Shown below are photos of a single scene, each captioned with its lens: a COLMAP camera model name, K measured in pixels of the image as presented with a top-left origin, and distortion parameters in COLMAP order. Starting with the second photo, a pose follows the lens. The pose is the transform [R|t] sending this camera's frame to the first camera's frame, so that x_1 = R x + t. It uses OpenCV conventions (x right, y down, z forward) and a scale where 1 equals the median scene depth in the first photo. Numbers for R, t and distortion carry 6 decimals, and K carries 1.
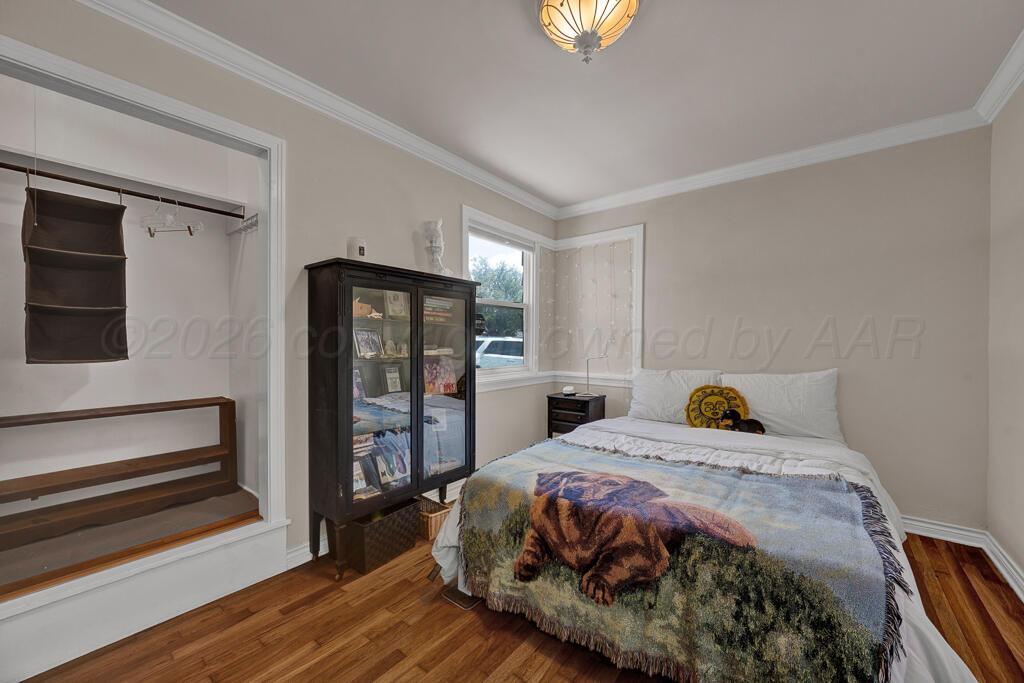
lens RADIAL K [[405.1, 0, 512.0], [0, 405.1, 341.5], [0, 0, 1]] dist [0.001200, 0.000009]
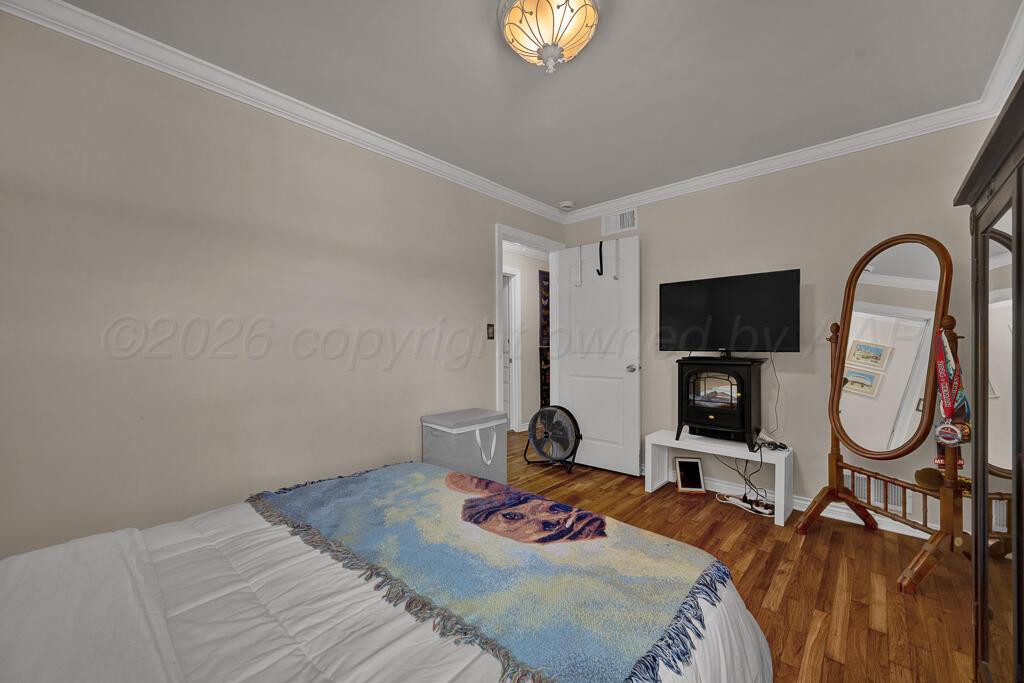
lens RADIAL K [[405.1, 0, 512.0], [0, 405.1, 341.5], [0, 0, 1]] dist [0.001200, 0.000009]
pose [[-0.996181, -0.000654, 0.087308, 0.174957], [-0.000461, 0.999997, 0.002226, -0.004168], [-0.087309, 0.002177, -0.996179, 1.824282]]
